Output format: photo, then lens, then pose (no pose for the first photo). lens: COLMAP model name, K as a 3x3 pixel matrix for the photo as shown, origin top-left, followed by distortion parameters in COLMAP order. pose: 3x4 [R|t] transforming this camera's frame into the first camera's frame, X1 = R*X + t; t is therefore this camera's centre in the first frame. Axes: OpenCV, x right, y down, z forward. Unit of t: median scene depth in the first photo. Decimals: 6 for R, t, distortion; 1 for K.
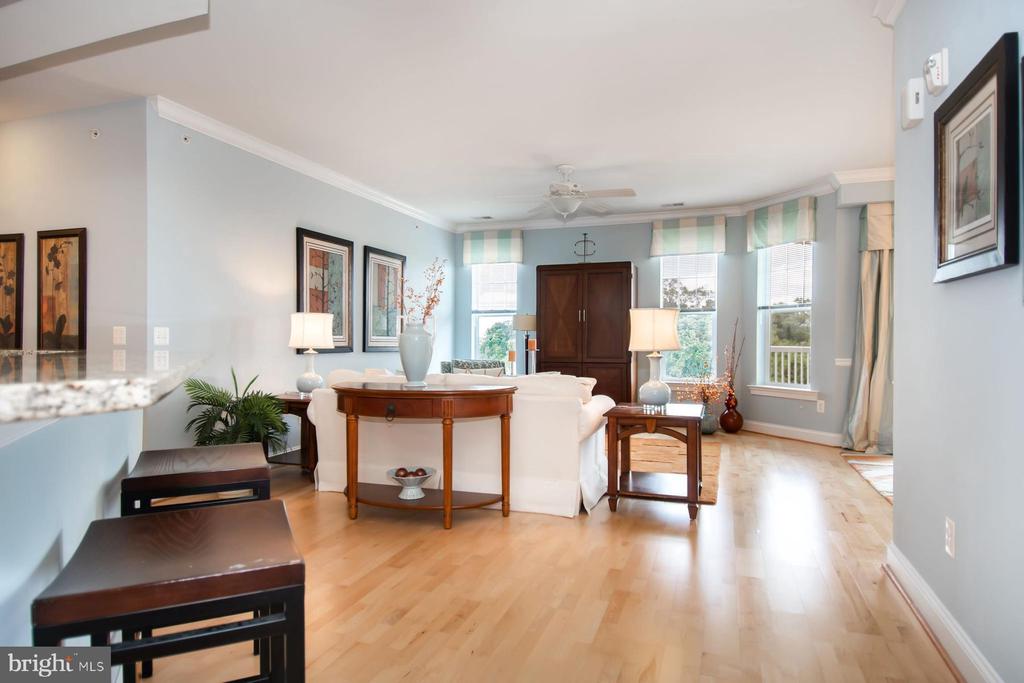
lens RADIAL K [[599.2, 0, 510.2], [0, 599.2, 339.2], [0, 0, 1]] dist [0.026998, -0.000716]
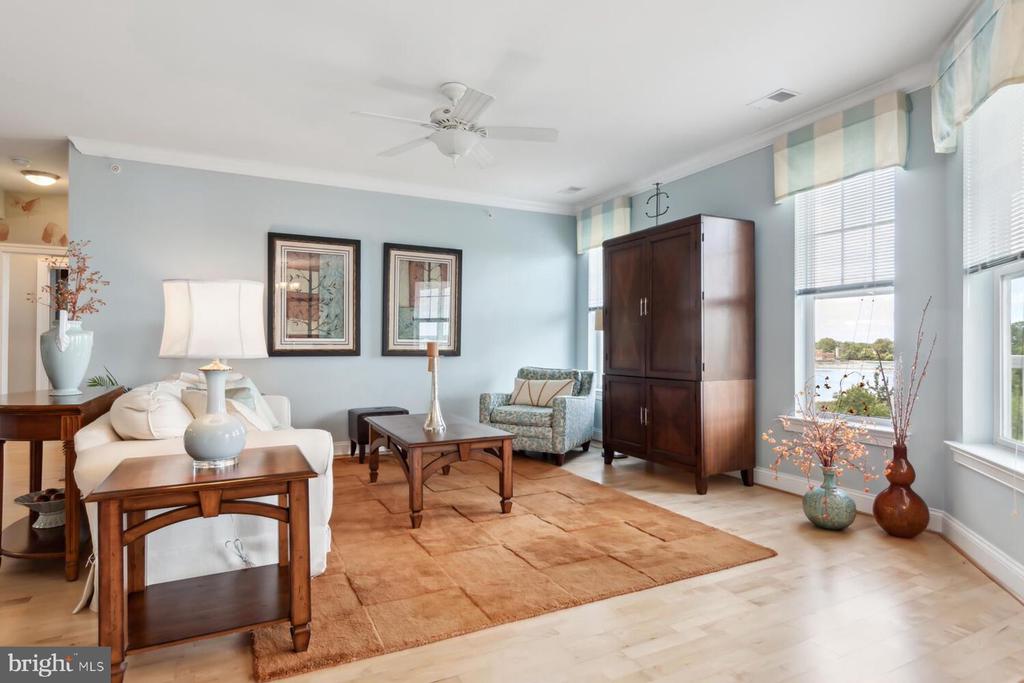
lens RADIAL K [[530.5, 0, 516.8], [0, 530.5, 341.5], [0, 0, 1]] dist [-0.026800, -0.000472]
pose [[0.731918, -0.003889, -0.681382, 0.503652], [0.000716, 0.999988, -0.004939, 0.002898], [0.681392, 0.003127, 0.731912, 0.572863]]
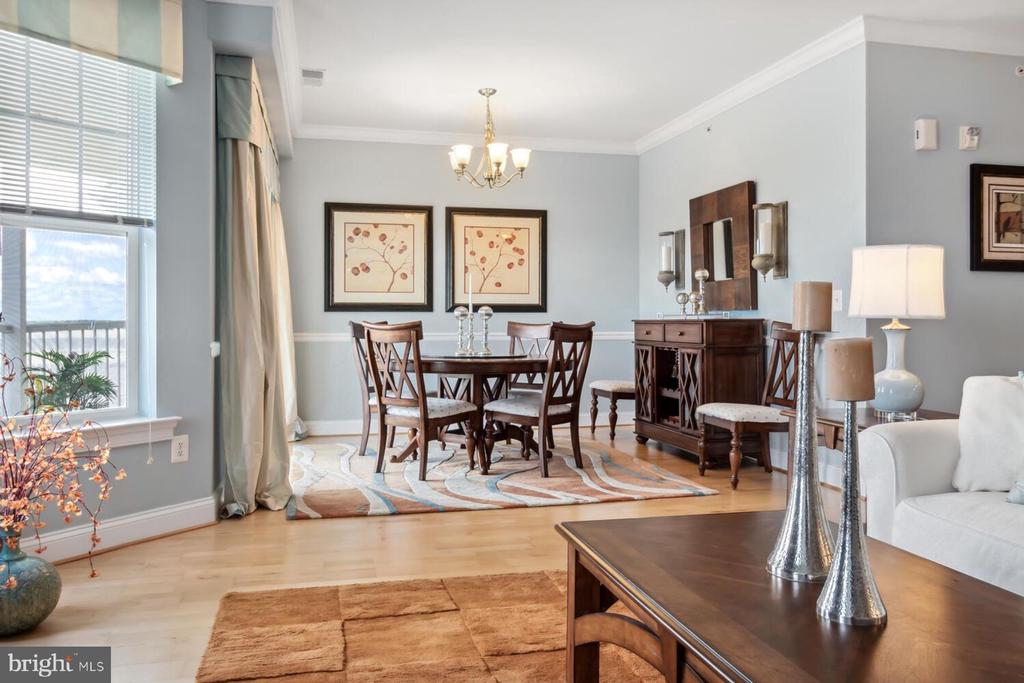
lens RADIAL K [[791.3, 0, 509.6], [0, 791.3, 320.1], [0, 0, 1]] dist [-0.003548, -0.001195]
pose [[-0.554851, -0.000484, 0.831950, -0.130570], [-0.000751, 1.000000, 0.000081, 0.013649], [-0.831950, -0.000579, -0.554851, 1.174273]]
